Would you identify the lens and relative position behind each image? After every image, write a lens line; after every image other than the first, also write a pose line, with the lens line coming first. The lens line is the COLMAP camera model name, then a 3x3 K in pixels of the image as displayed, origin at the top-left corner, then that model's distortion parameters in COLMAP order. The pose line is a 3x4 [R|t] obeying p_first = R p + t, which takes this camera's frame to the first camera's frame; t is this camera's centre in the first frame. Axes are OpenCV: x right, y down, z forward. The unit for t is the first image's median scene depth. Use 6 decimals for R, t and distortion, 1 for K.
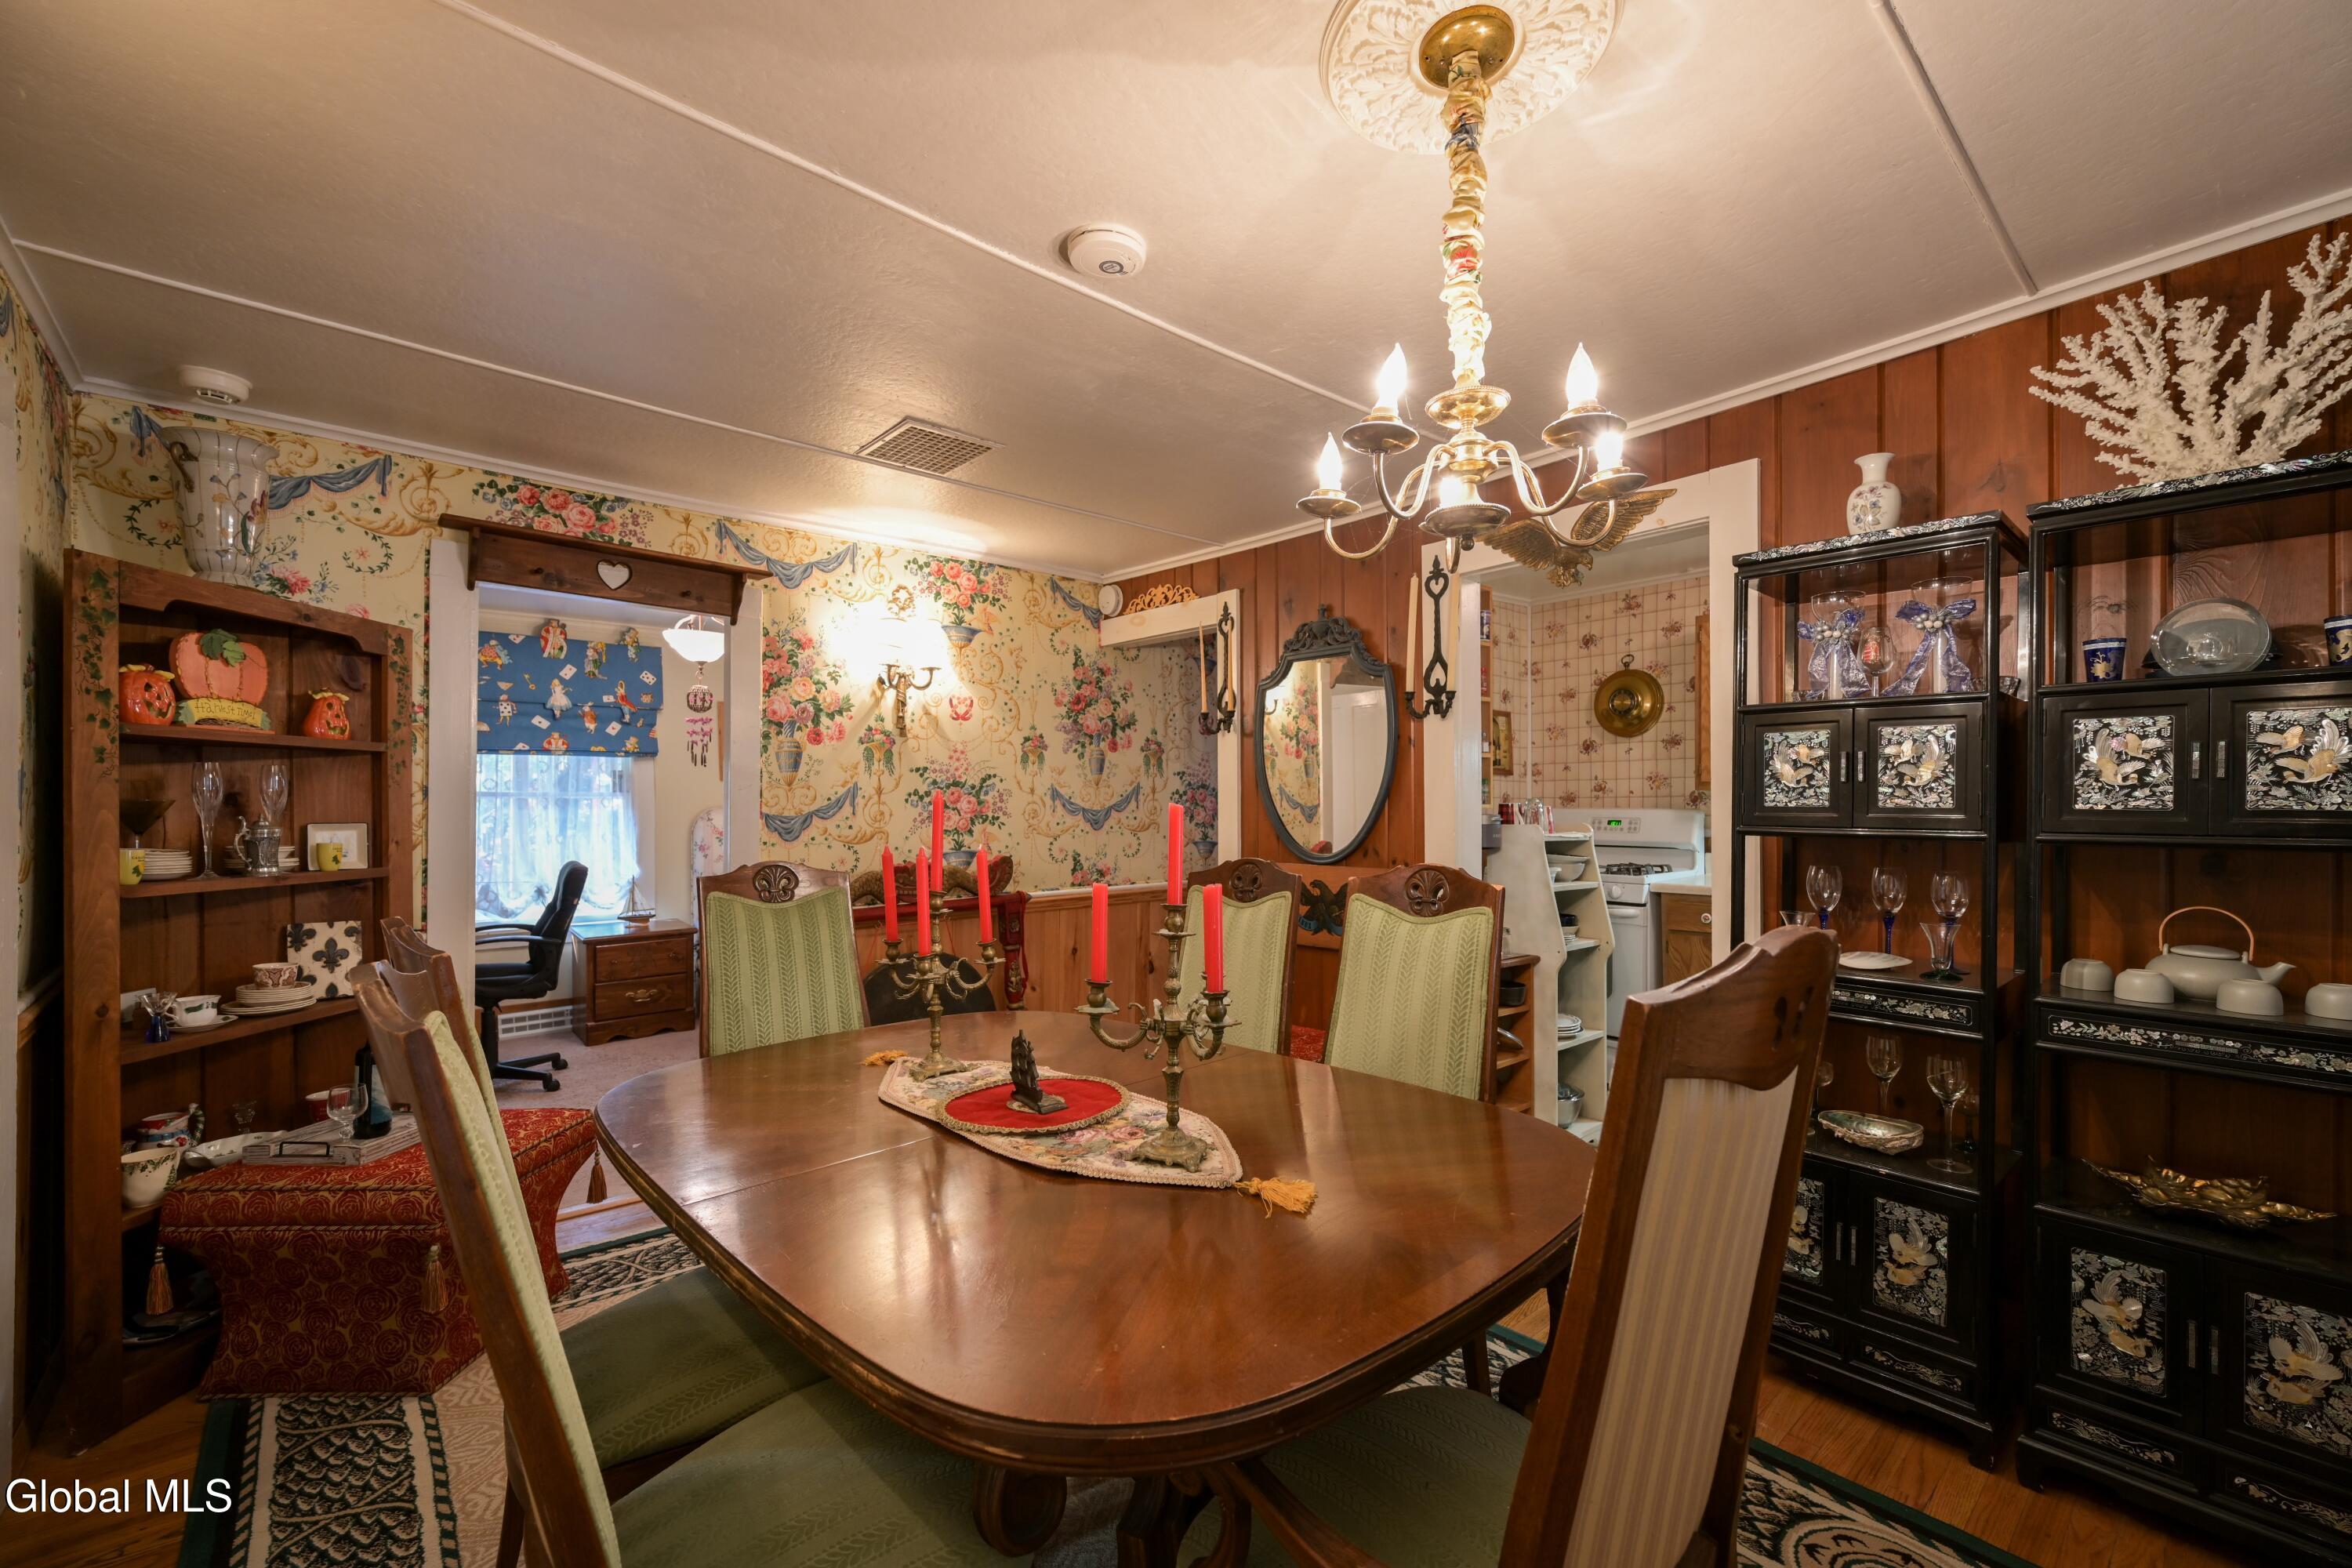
lens RADIAL K [[961.6, 0, 1173.2], [0, 961.6, 796.4], [0, 0, 1]] dist [-0.003014, -0.000081]
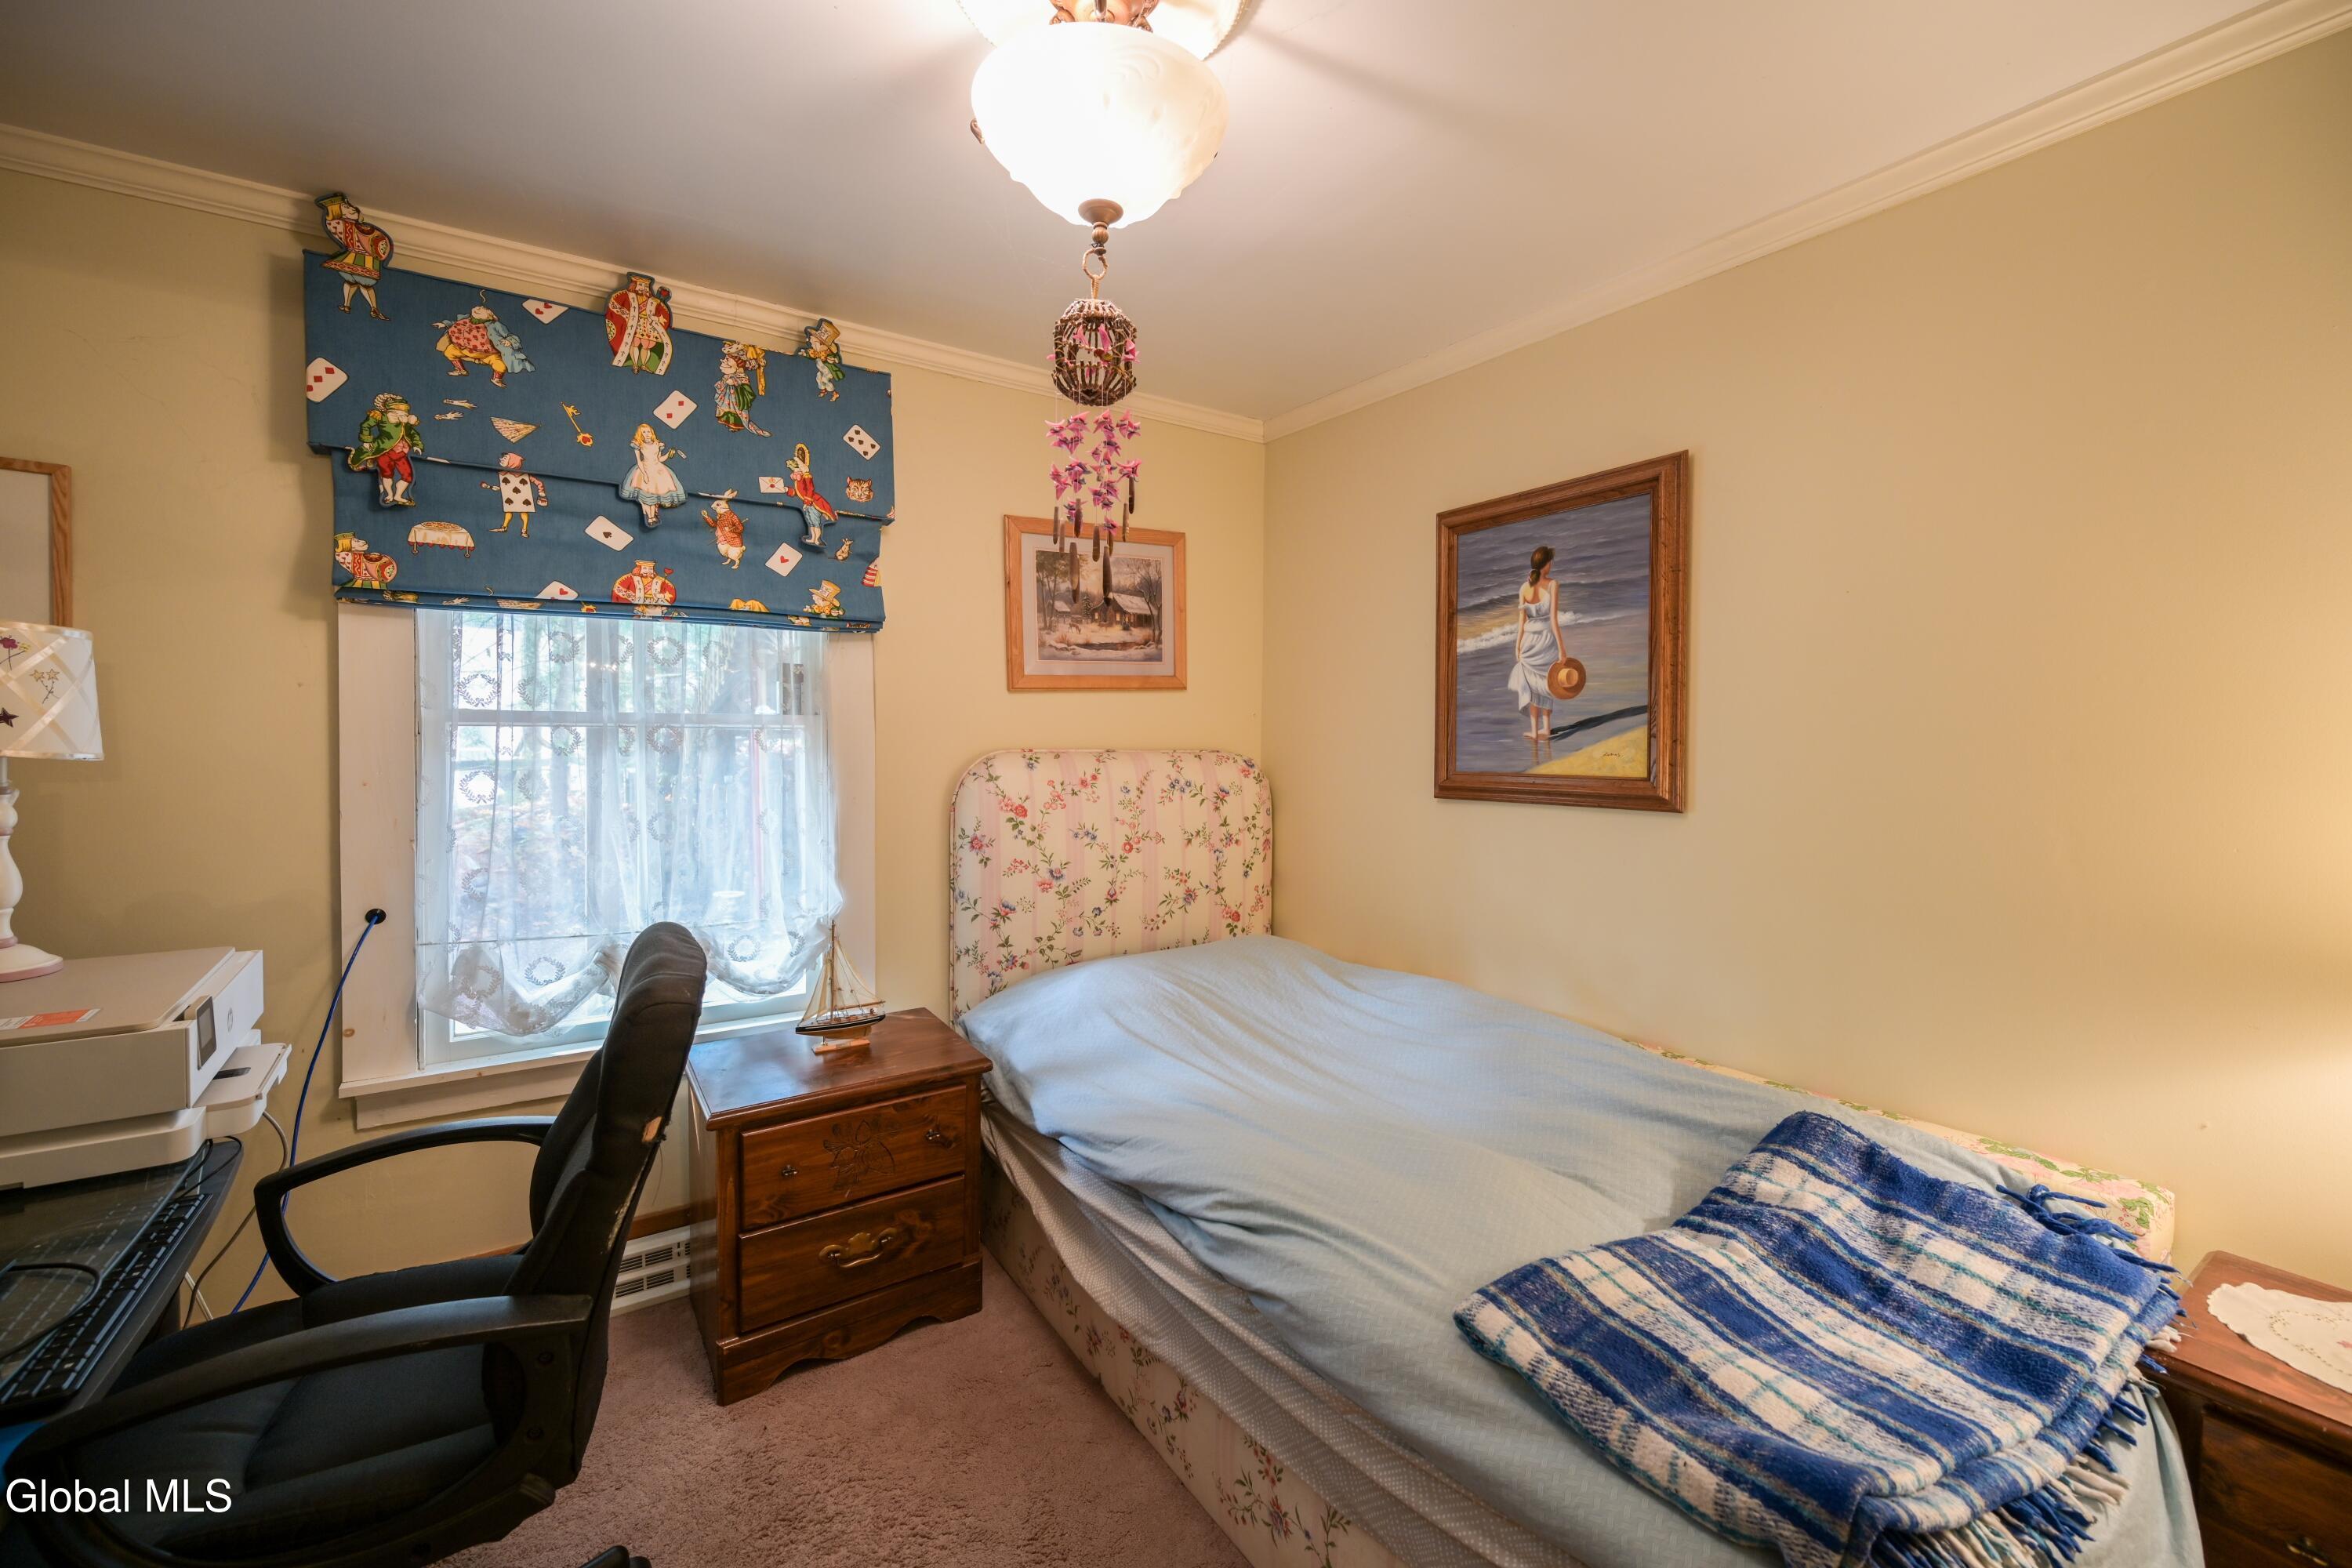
lens RADIAL K [[961.6, 0, 1226.8], [0, 961.6, 751.5], [0, 0, 1]] dist [-0.003014, -0.000081]
pose [[0.995776, 0.003898, -0.091733, -0.345462], [-0.002679, 0.999906, 0.013414, 0.006090], [0.091777, -0.013112, 0.995693, 0.589008]]
